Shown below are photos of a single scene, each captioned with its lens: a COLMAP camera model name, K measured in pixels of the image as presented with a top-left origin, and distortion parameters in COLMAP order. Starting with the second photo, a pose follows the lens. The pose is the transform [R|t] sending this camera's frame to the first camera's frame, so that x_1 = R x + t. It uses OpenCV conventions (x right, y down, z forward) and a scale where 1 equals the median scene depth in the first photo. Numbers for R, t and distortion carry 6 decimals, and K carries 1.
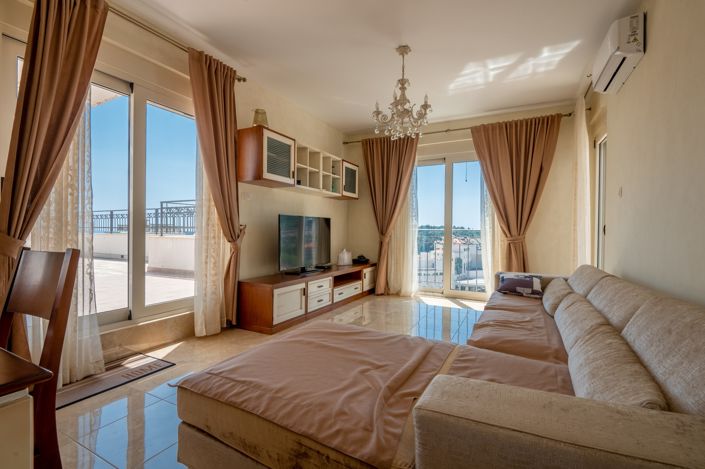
lens RADIAL K [[324.2, 0, 351.2], [0, 324.2, 226.5], [0, 0, 1]] dist [-0.019068, -0.000252]
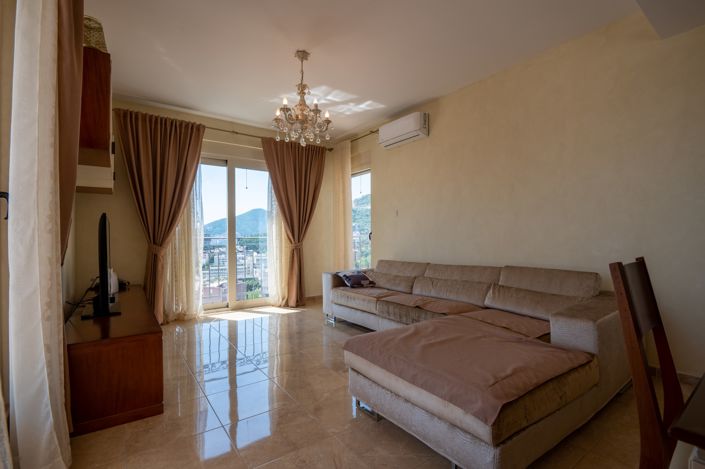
lens RADIAL K [[337.8, 0, 352.5], [0, 337.8, 234.5], [0, 0, 1]] dist [-0.000717, -0.000172]
pose [[0.456991, -0.009891, 0.889416, -0.465977], [0.007353, 0.999946, 0.007342, -0.005083], [-0.889441, 0.003184, 0.457039, 0.271629]]
